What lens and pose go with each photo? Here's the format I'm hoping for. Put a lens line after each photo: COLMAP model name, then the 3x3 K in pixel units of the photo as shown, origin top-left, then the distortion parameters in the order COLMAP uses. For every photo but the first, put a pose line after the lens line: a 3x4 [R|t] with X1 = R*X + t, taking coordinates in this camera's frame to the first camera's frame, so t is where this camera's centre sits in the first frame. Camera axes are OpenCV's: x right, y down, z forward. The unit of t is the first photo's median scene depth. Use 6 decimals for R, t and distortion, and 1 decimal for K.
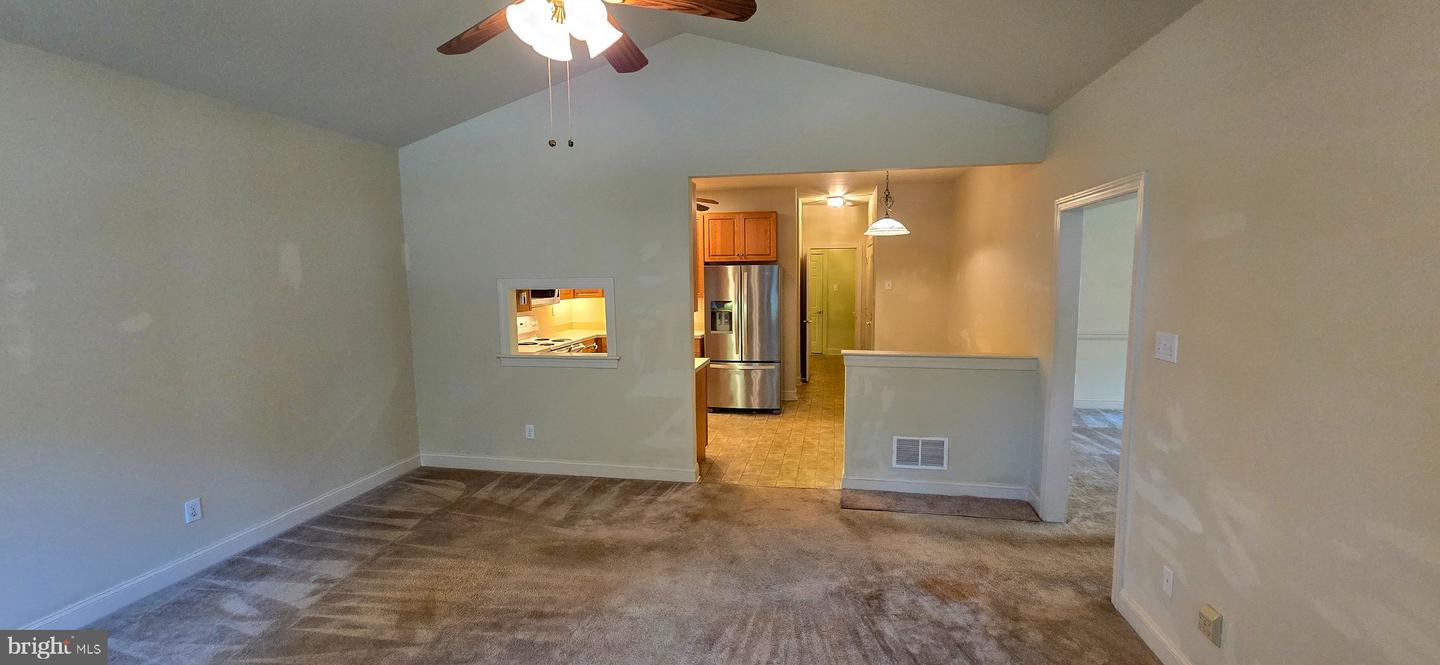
lens RADIAL K [[581.4, 0, 720.0], [0, 581.4, 332.5], [0, 0, 1]] dist [-0.001227, 0.000384]
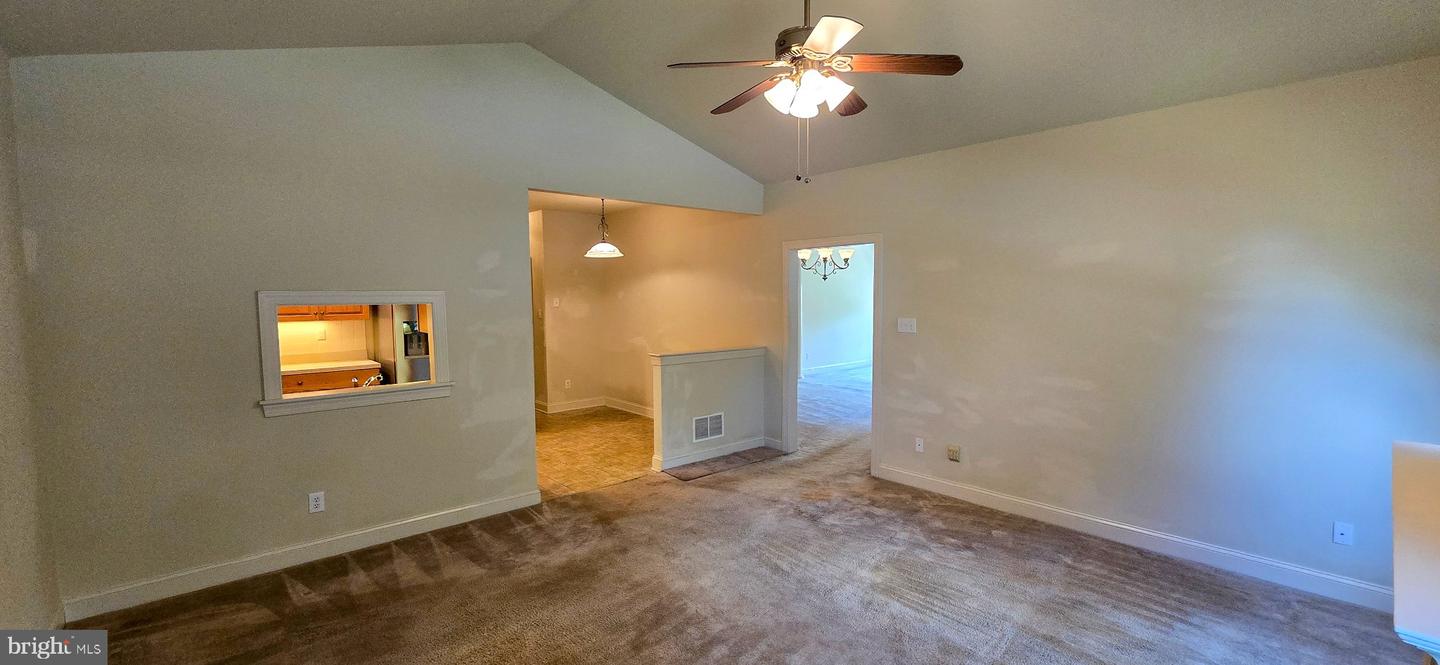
lens RADIAL K [[581.4, 0, 720.0], [0, 581.4, 332.5], [0, 0, 1]] dist [-0.001227, 0.000384]
pose [[0.618348, -0.047220, 0.784485, -0.646781], [0.079089, 0.996865, -0.002335, 0.001983], [-0.781915, 0.063488, 0.620144, 0.164130]]
